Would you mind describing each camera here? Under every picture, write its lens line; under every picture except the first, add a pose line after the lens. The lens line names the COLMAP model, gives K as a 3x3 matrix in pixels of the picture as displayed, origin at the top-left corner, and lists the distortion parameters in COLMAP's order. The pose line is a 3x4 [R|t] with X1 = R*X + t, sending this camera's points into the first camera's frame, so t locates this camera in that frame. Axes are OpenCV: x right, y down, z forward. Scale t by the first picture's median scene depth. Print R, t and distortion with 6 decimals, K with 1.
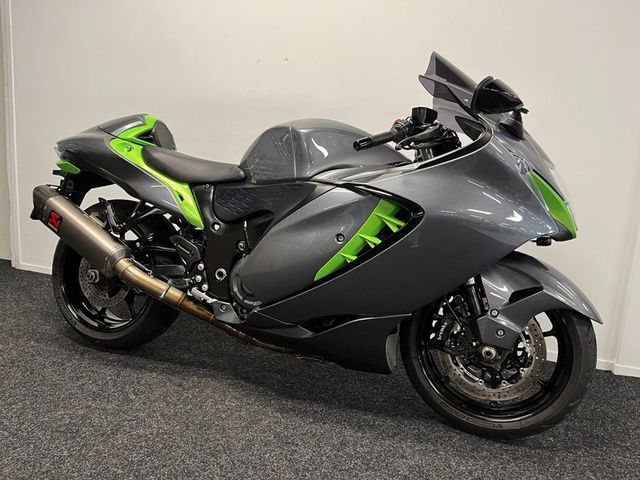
lens RADIAL K [[469.6, 0, 328.7], [0, 469.6, 247.6], [0, 0, 1]] dist [0.033831, -0.000704]
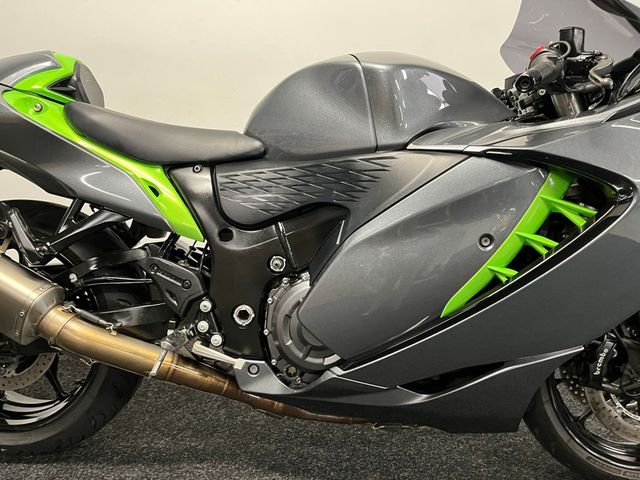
lens RADIAL K [[472.6, 0, 320.0], [0, 472.6, 240.0], [0, 0, 1]] dist [0.073821, -0.103447]
pose [[0.959483, -0.088386, 0.267544, -0.311741], [0.081953, 0.996017, 0.035140, -0.055233], [-0.269584, -0.011790, 0.962905, 0.426933]]
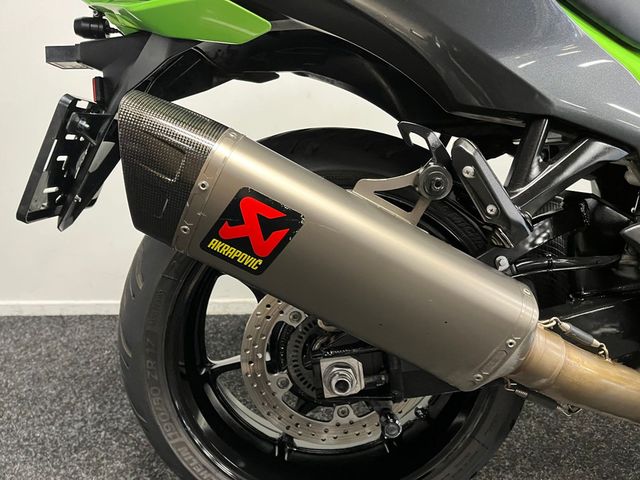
lens RADIAL K [[472.6, 0, 320.0], [0, 472.6, 240.0], [0, 0, 1]] dist [0.073821, -0.103447]
pose [[0.932898, -0.157815, 0.323722, -0.719262], [0.105016, 0.979016, 0.174640, -0.106148], [-0.344490, -0.128925, 0.929895, 0.861690]]
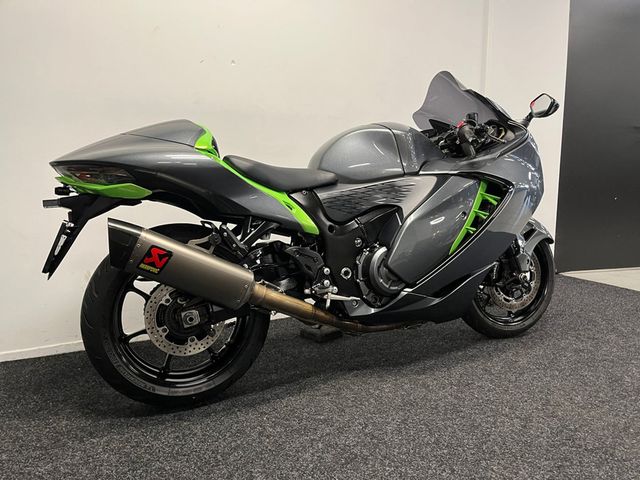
lens RADIAL K [[472.6, 0, 320.0], [0, 472.6, 240.0], [0, 0, 1]] dist [0.073821, -0.103447]
pose [[0.719544, -0.179292, 0.670903, -1.032803], [0.190848, 0.979952, 0.057198, -0.092465], [-0.667707, 0.086884, 0.739336, 0.280980]]
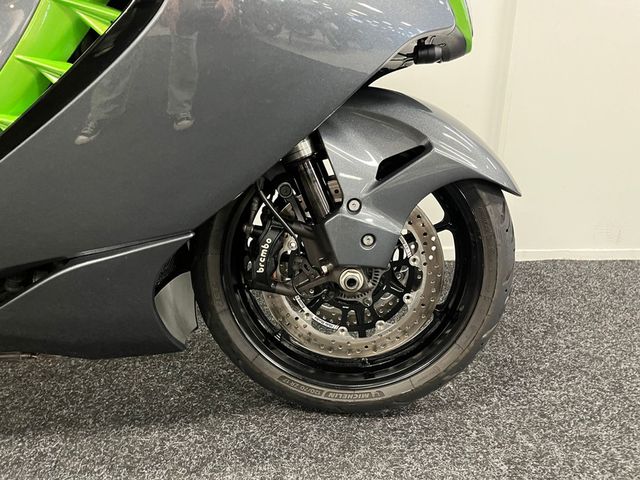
lens RADIAL K [[477.5, 0, 316.1], [0, 477.5, 241.1], [0, 0, 1]] dist [0.075137, -0.101794]
pose [[0.940185, -0.170490, 0.294934, 0.137882], [0.119239, 0.975686, 0.183899, 0.069220], [-0.319116, -0.137732, 0.937654, 0.473950]]
